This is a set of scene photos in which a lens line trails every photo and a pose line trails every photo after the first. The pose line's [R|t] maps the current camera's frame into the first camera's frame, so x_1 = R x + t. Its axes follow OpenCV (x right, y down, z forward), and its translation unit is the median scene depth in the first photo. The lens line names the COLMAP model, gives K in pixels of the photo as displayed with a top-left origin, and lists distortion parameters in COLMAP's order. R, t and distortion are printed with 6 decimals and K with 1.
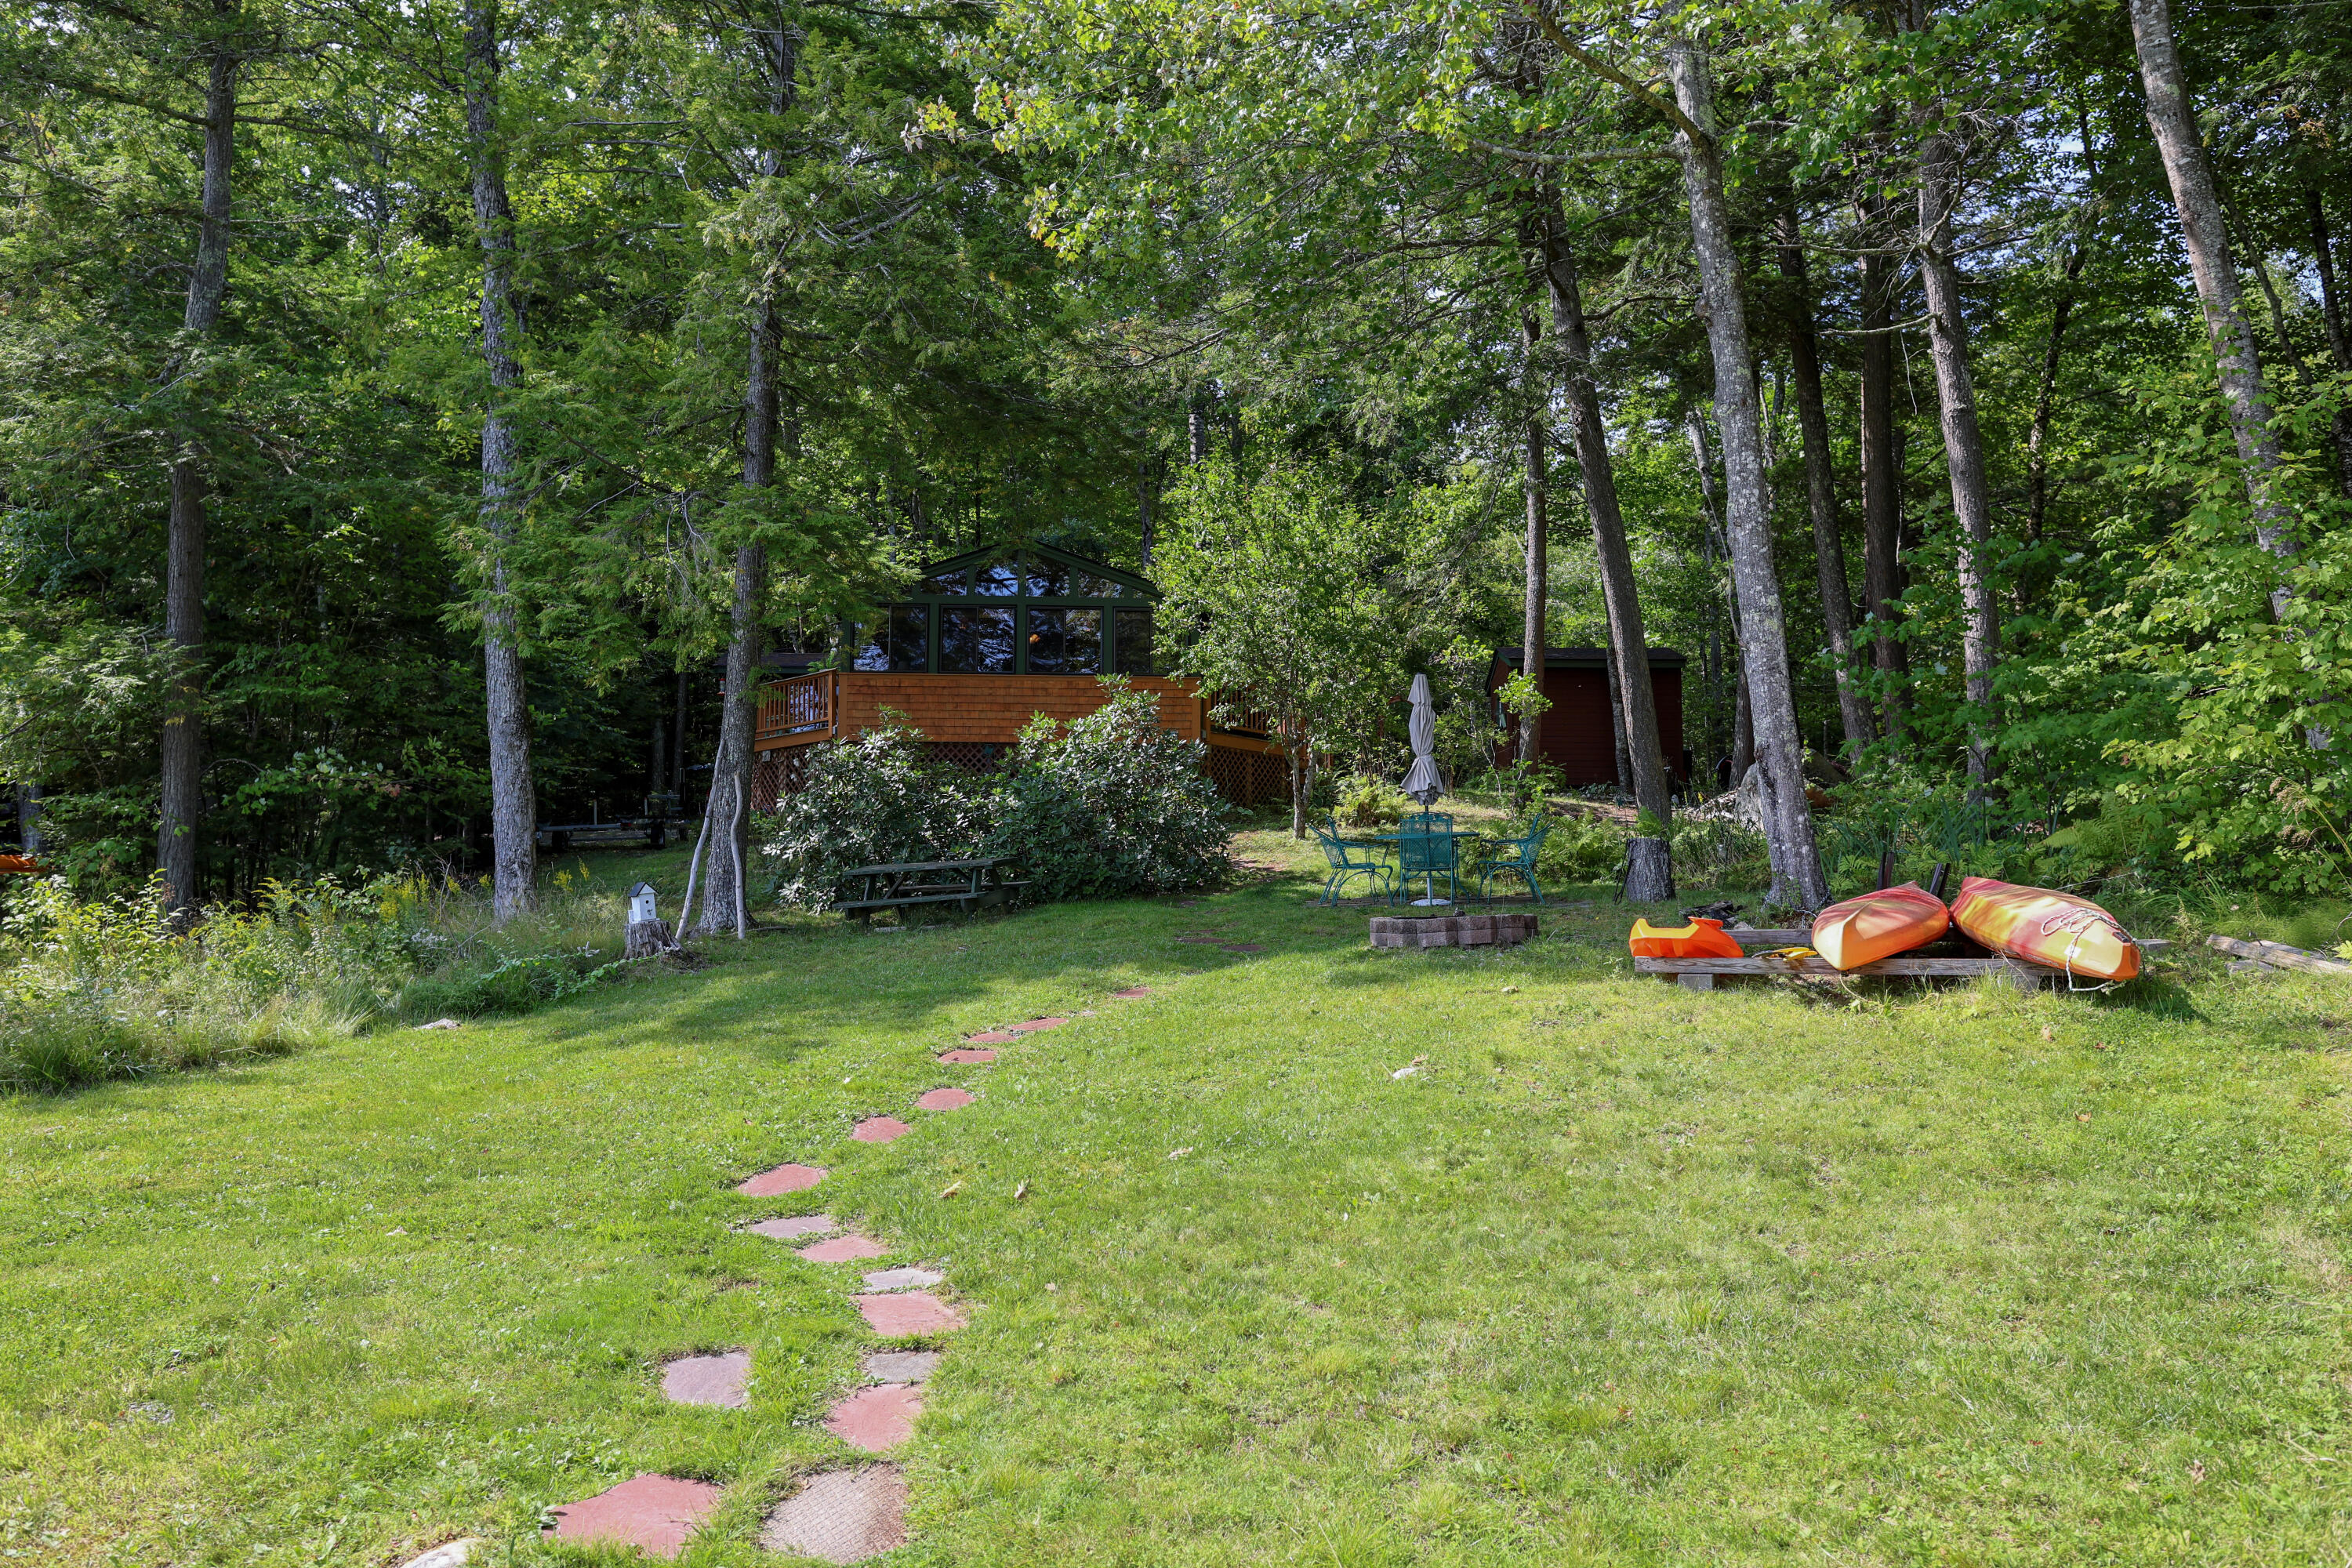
lens RADIAL K [[1620.8, 0, 1176.0], [0, 1620.8, 784.0], [0, 0, 1]] dist [-0.066809, 0.034493]
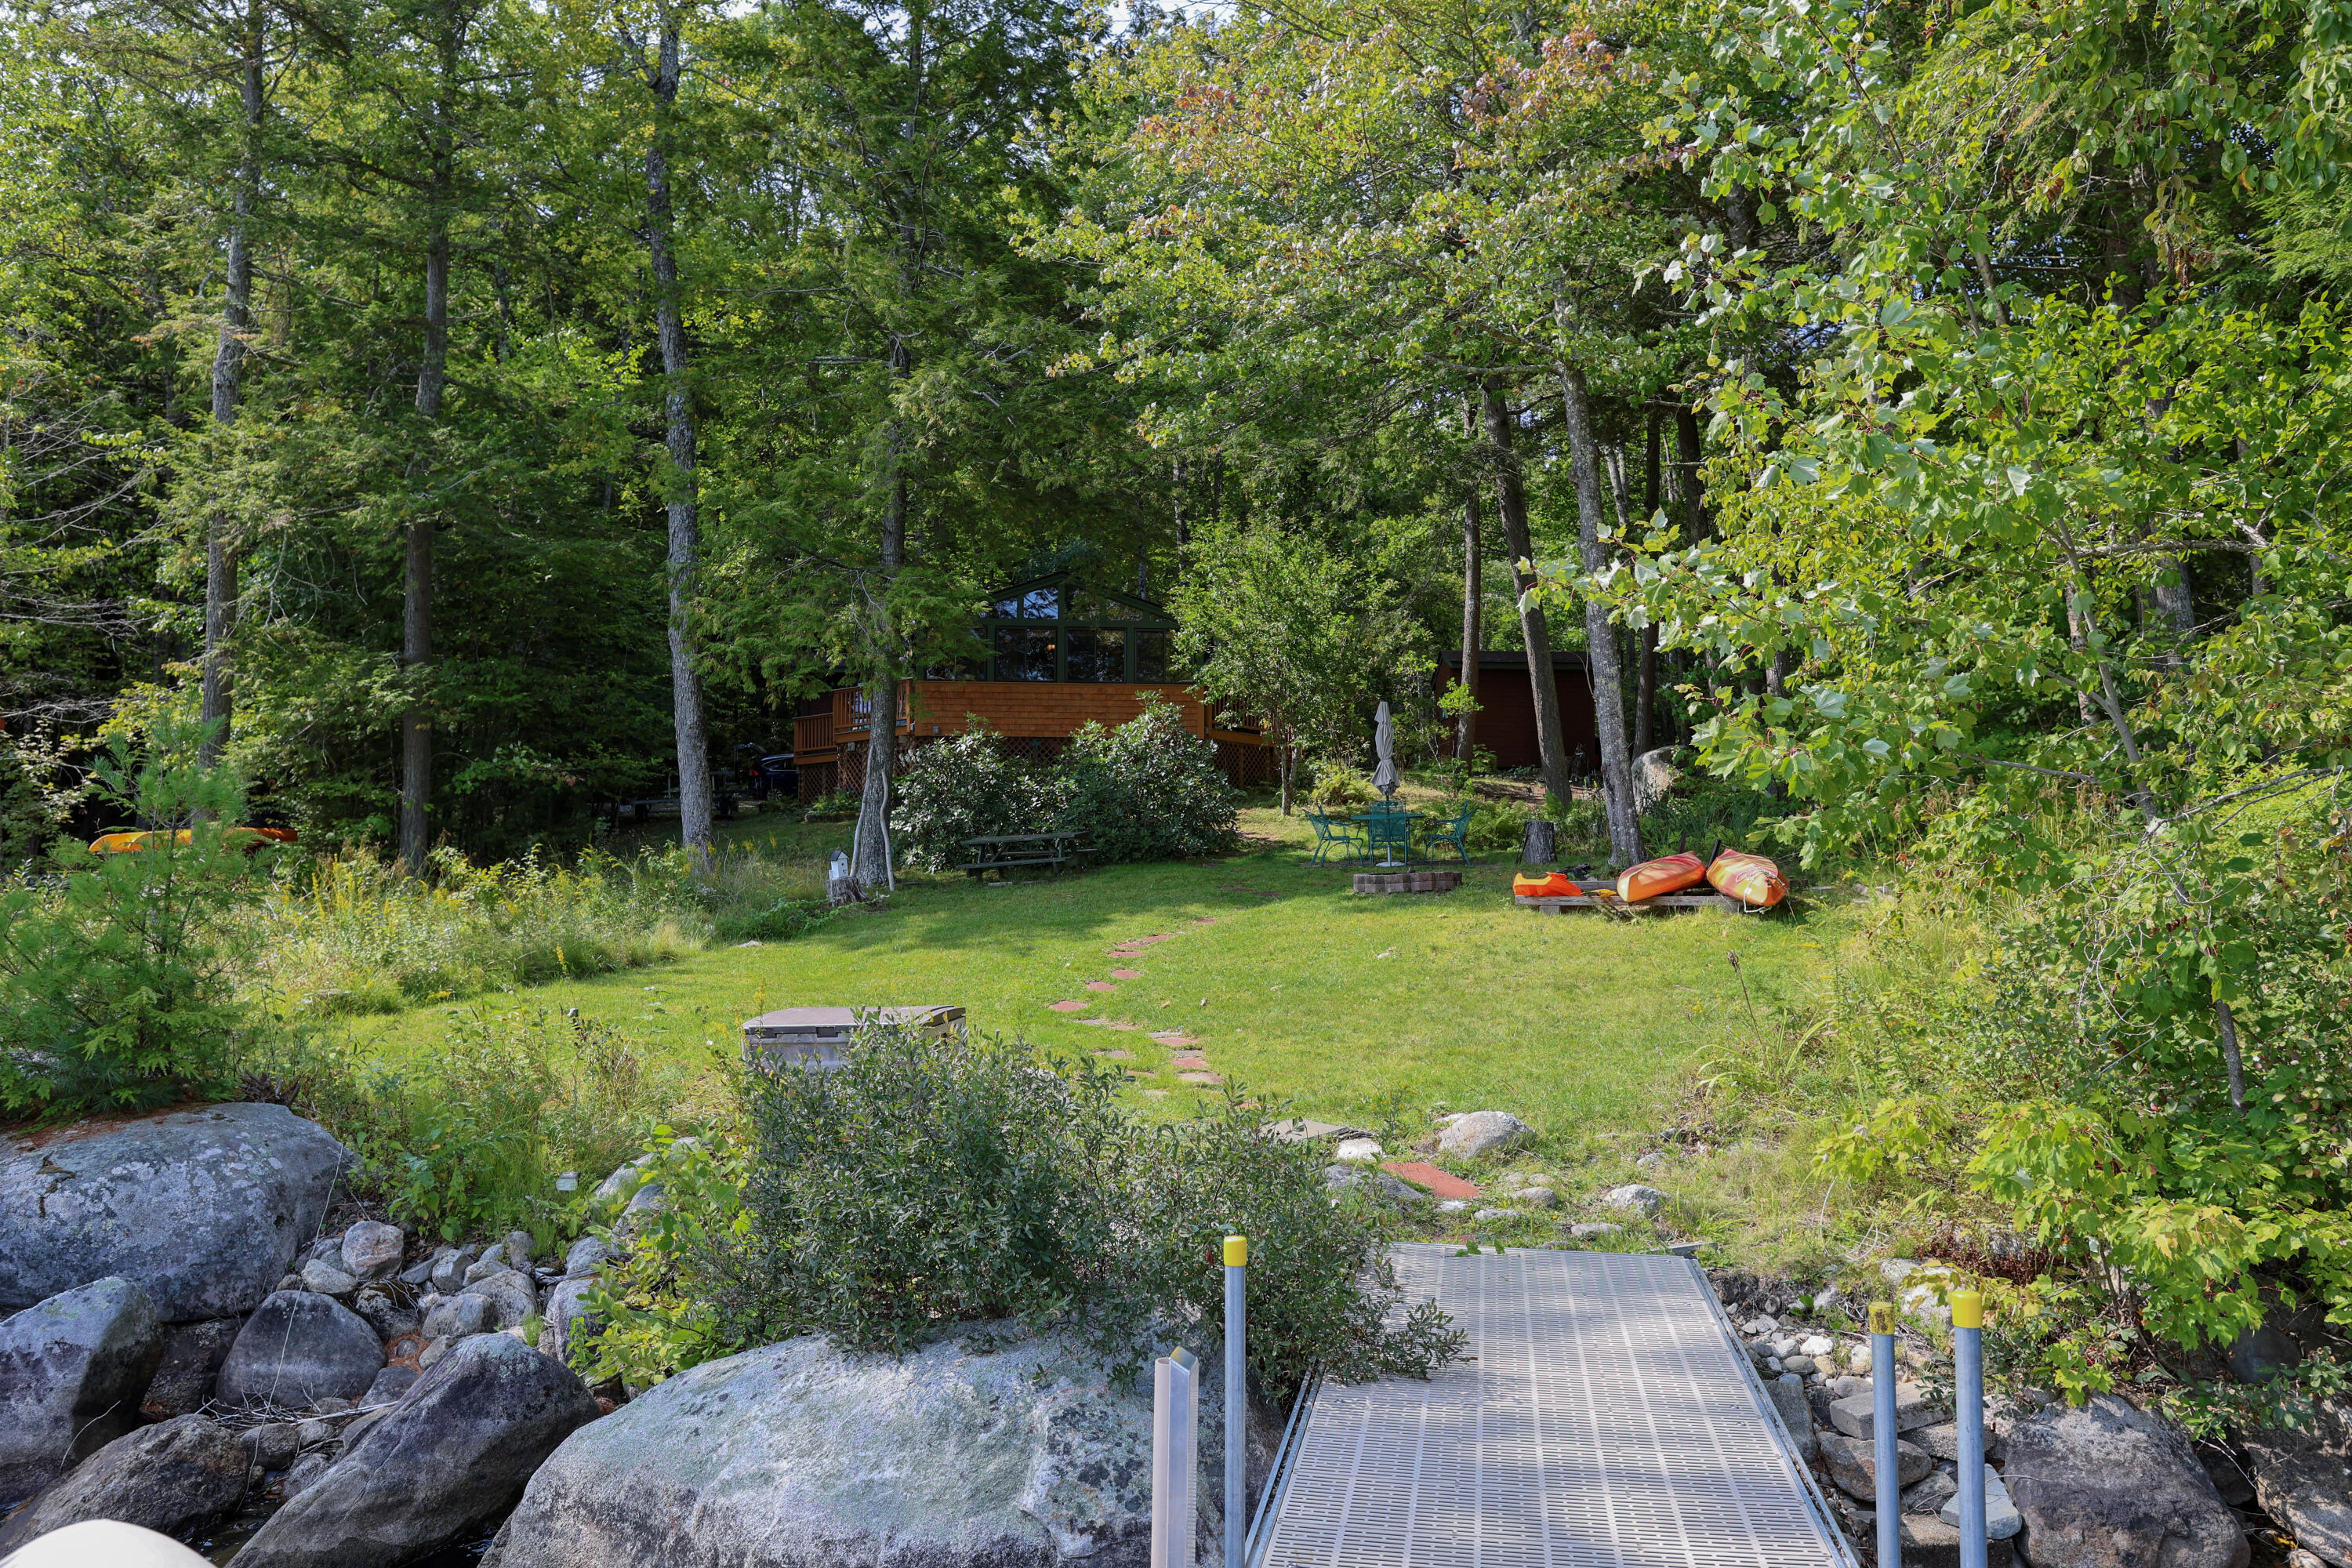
lens RADIAL K [[1620.8, 0, 1176.0], [0, 1620.8, 784.0], [0, 0, 1]] dist [-0.066809, 0.034493]
pose [[0.999486, 0.001275, 0.032021, -0.060922], [-0.002012, 0.999734, 0.022995, -0.023407], [-0.031983, -0.023048, 0.999223, -0.328643]]
